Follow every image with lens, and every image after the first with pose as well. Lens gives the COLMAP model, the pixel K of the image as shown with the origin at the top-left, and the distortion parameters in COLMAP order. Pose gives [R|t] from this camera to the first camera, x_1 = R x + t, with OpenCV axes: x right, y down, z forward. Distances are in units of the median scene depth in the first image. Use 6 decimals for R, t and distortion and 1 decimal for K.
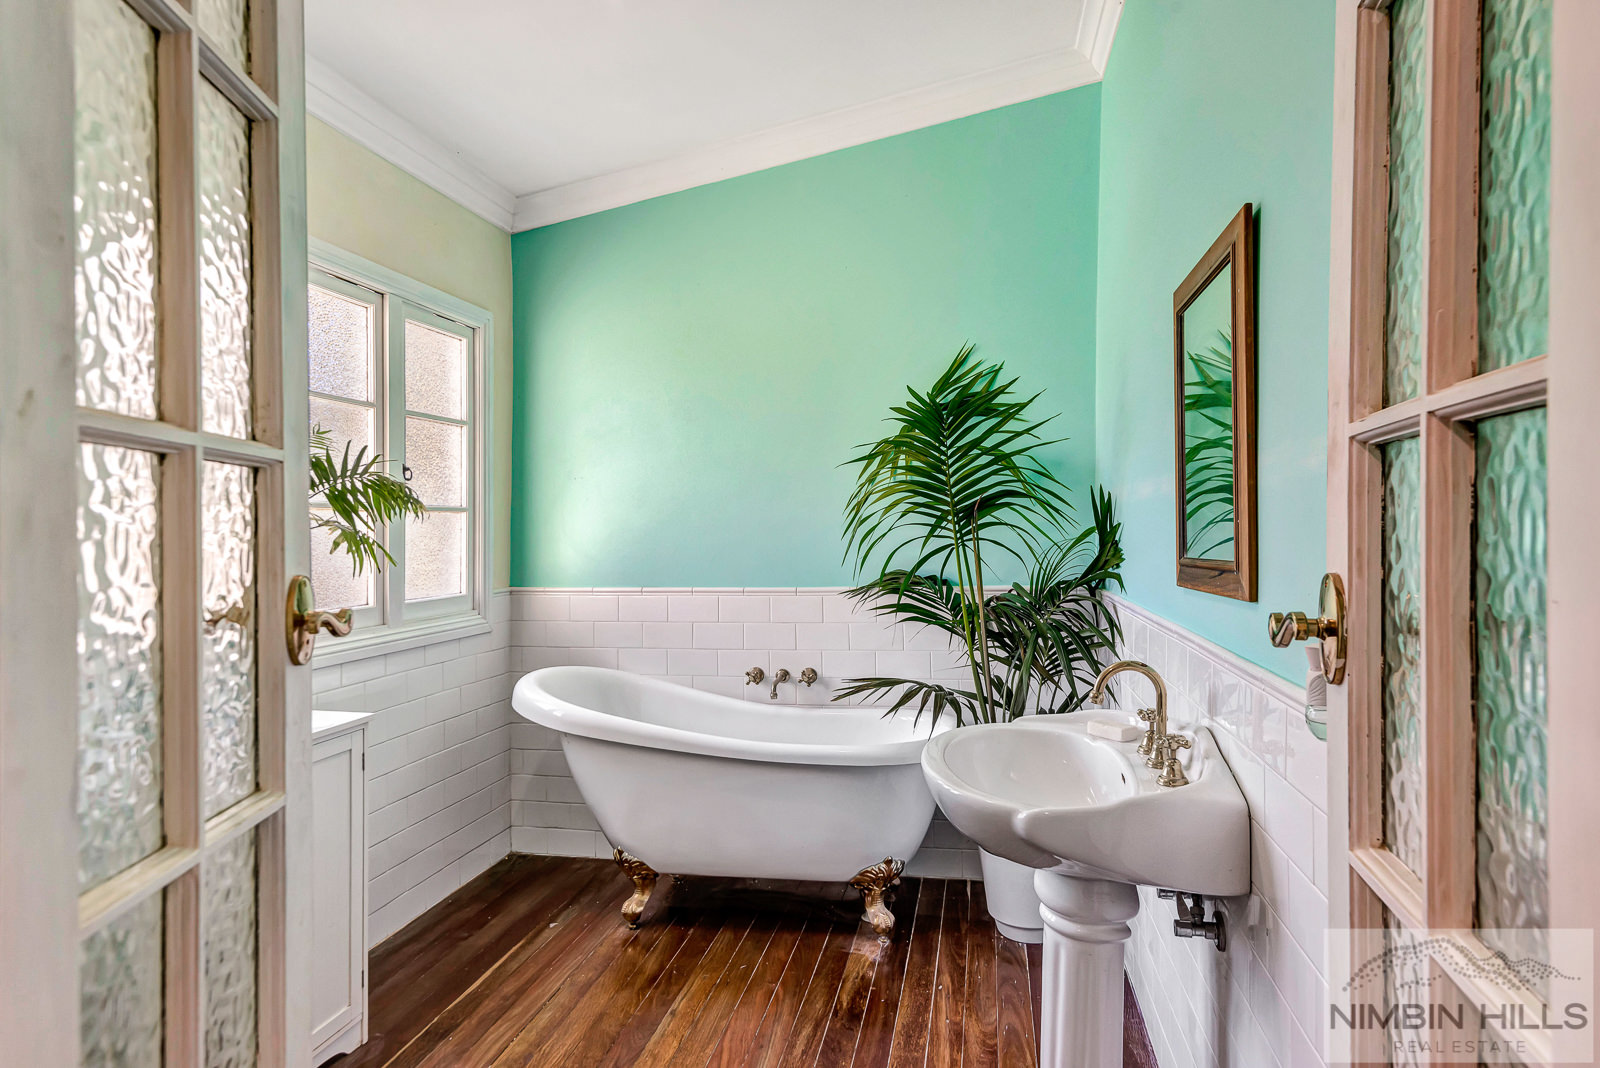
lens RADIAL K [[913.1, 0, 800.0], [0, 913.1, 534.0], [0, 0, 1]] dist [-0.000274, -0.000042]
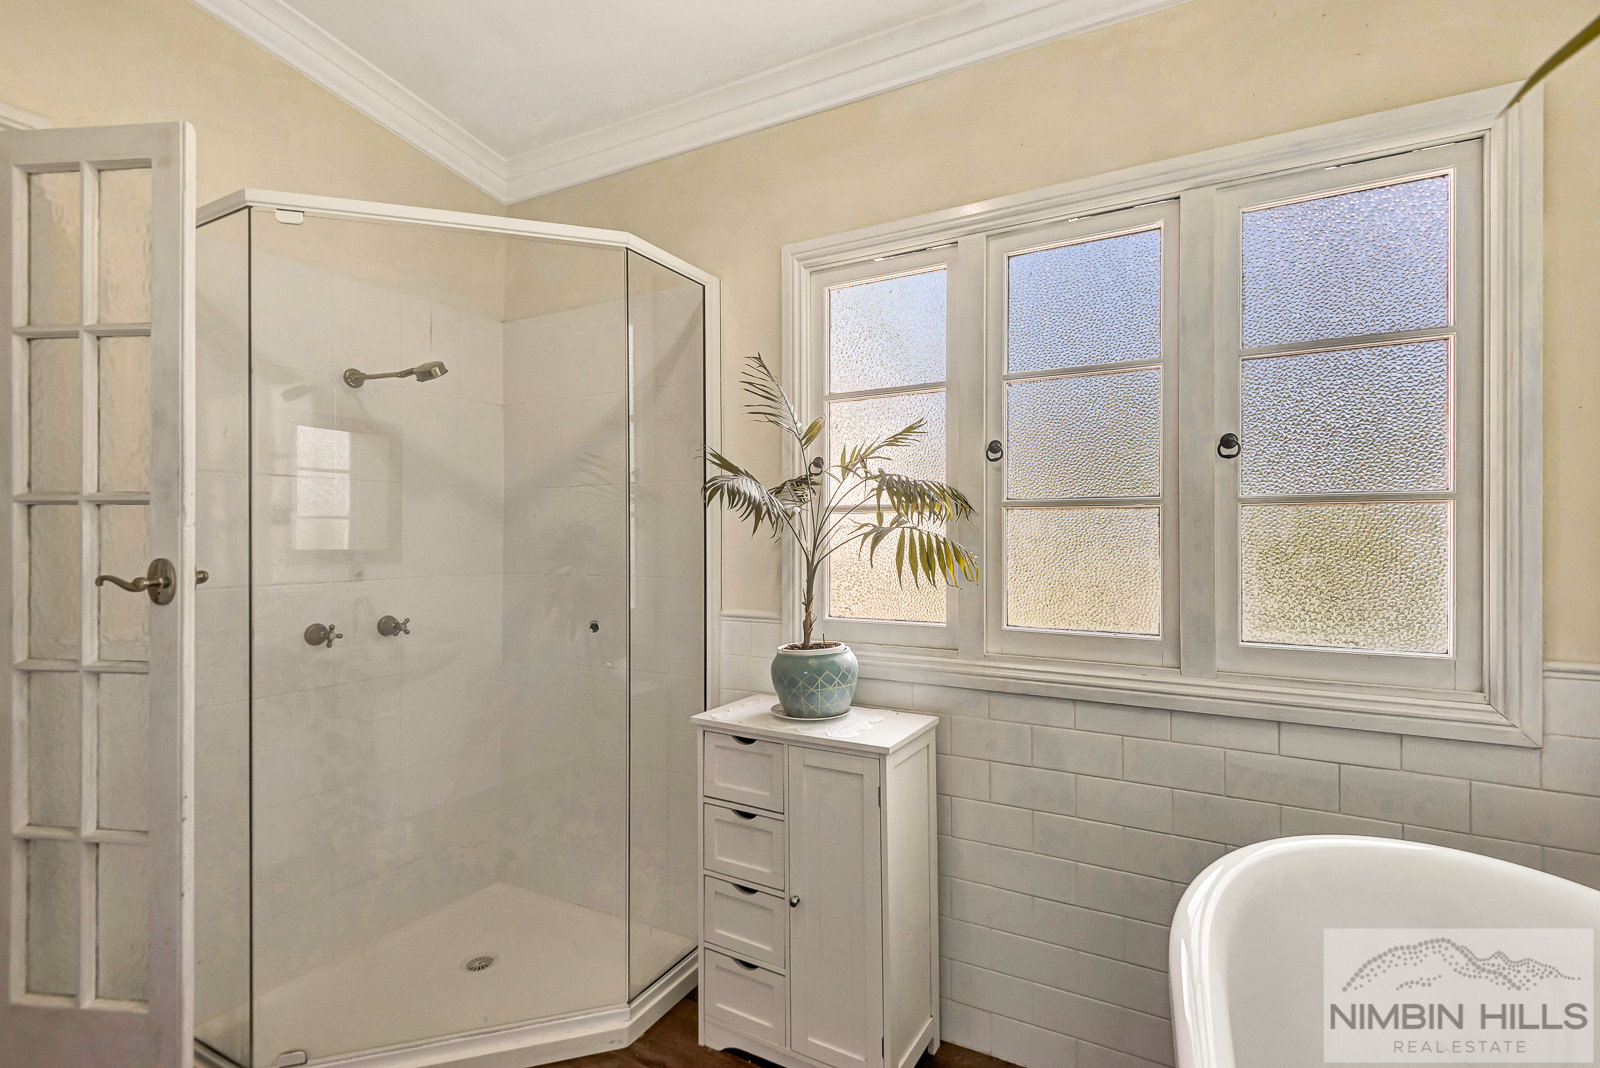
lens RADIAL K [[725.9, 0, 804.0], [0, 725.9, 527.3], [0, 0, 1]] dist [0.016268, -0.000754]
pose [[-0.297463, -0.003846, -0.954726, 0.172763], [-0.005843, 0.999980, -0.002208, -0.006947], [0.954716, 0.004922, -0.297479, 0.895458]]
